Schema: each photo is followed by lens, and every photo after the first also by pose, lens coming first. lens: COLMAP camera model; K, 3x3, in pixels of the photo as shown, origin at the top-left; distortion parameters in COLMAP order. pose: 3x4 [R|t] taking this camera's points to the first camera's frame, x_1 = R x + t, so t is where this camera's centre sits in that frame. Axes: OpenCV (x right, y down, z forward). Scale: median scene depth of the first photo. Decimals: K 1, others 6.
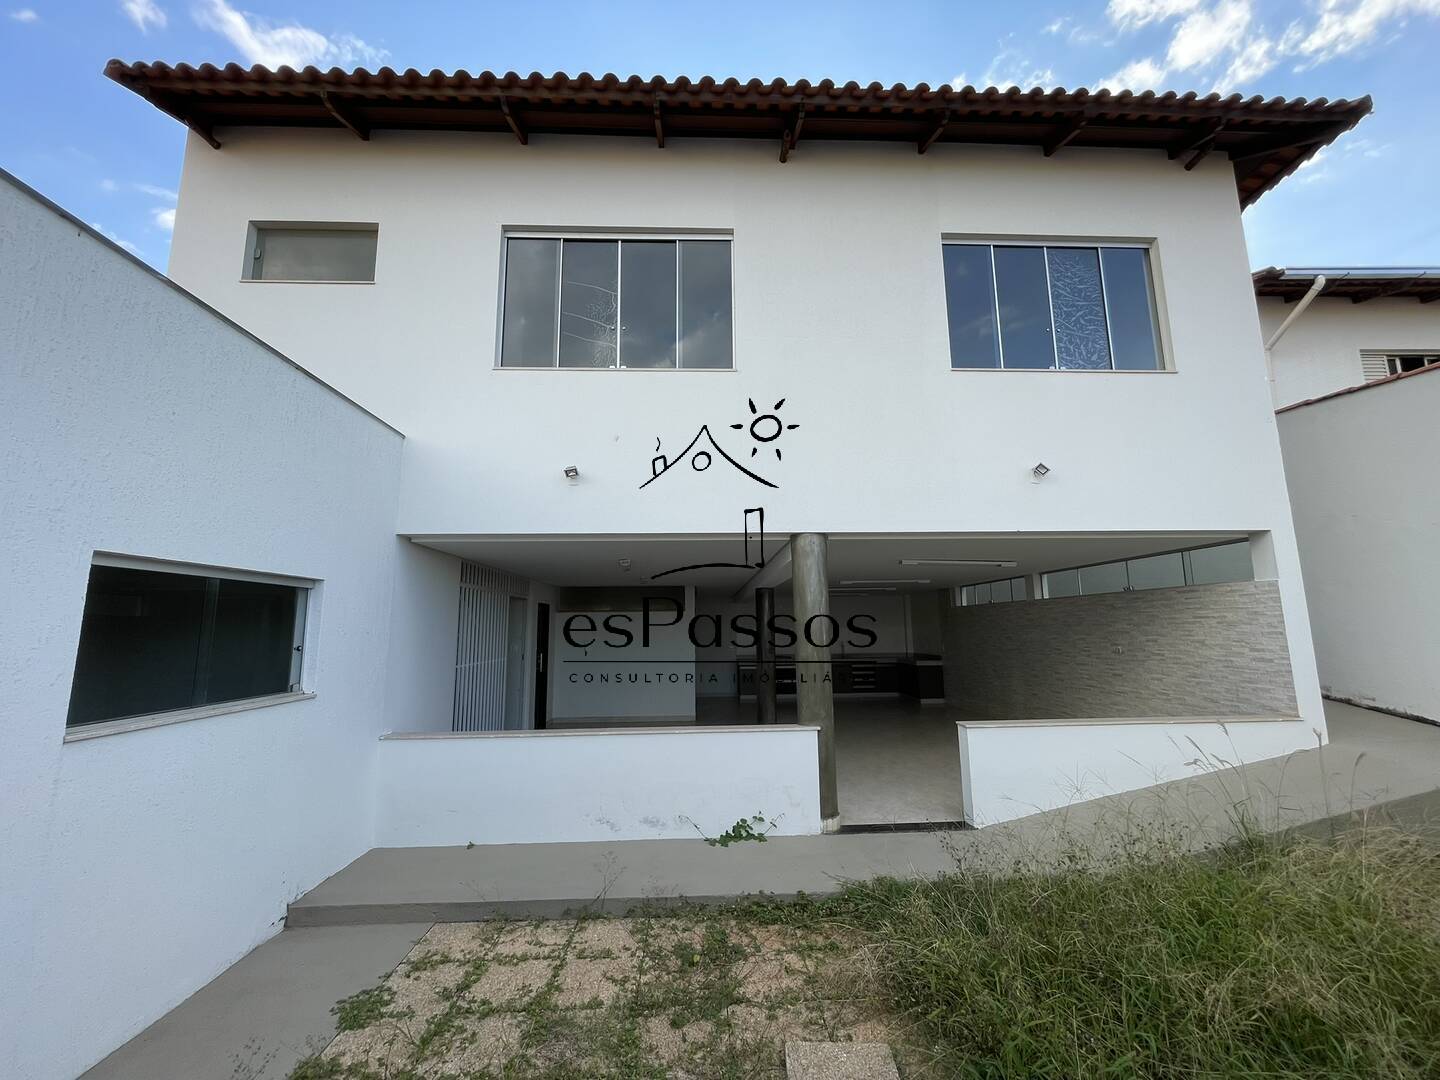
lens RADIAL K [[582.0, 0, 718.0], [0, 582.0, 537.9], [0, 0, 1]] dist [0.003798, -0.000826]
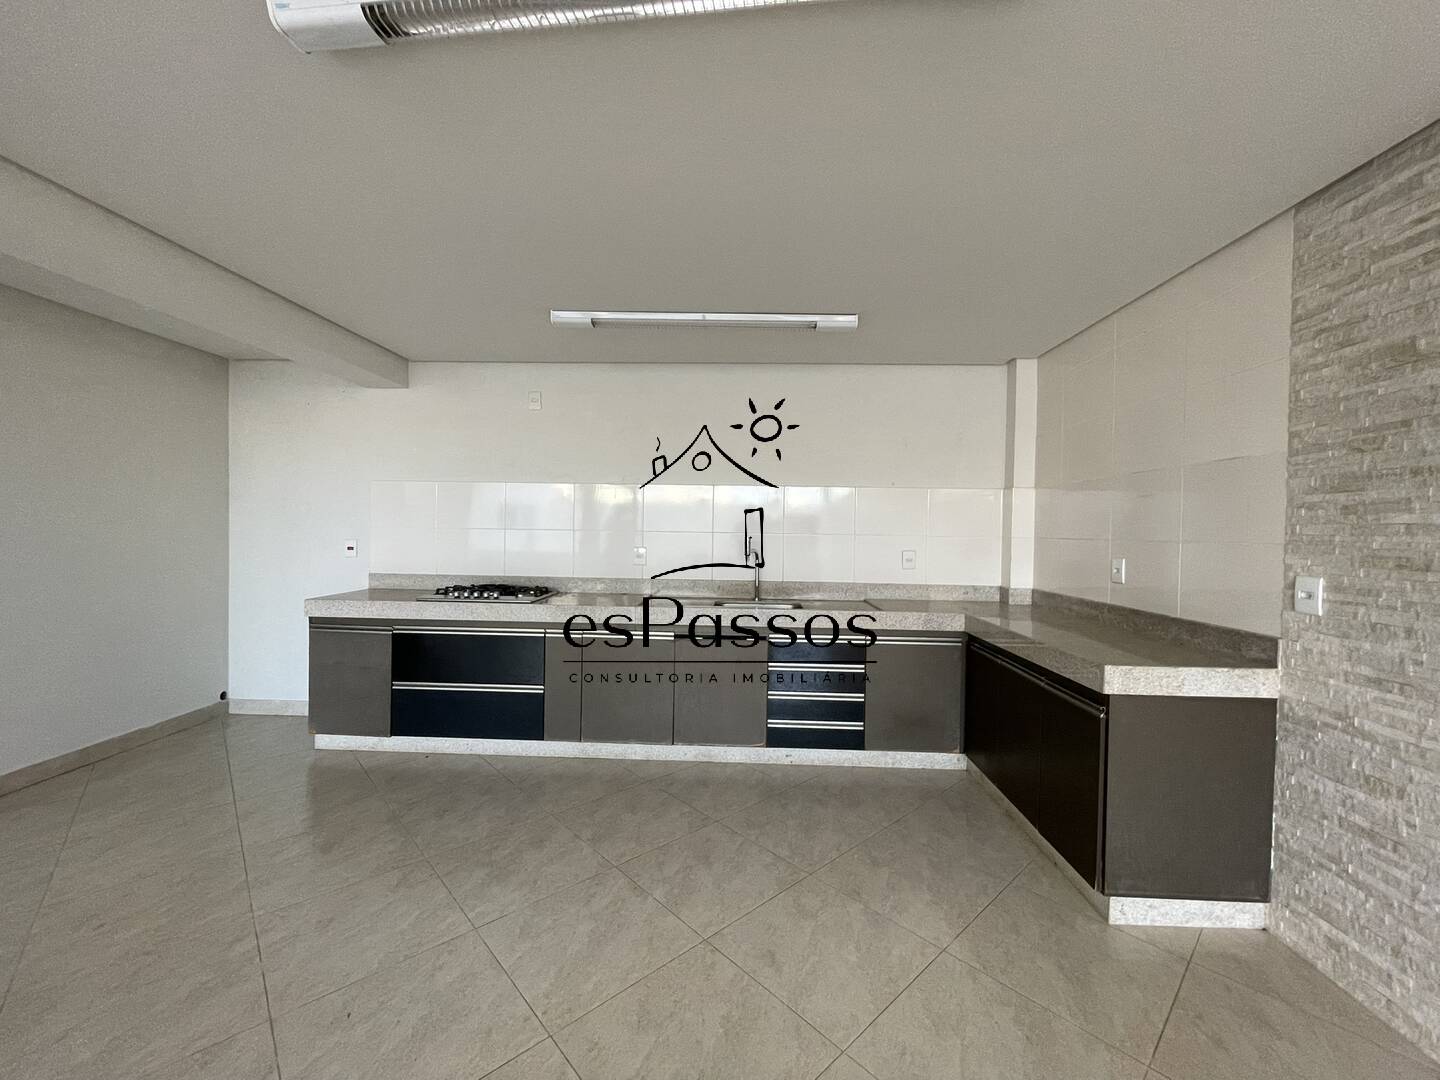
lens RADIAL K [[582.0, 0, 717.2], [0, 582.0, 539.3], [0, 0, 1]] dist [0.003798, -0.000826]
pose [[0.994876, 0.034567, -0.095011, 0.940438], [-0.017871, 0.985064, 0.171257, 0.576855], [0.099512, -0.168682, 0.980634, 3.168007]]
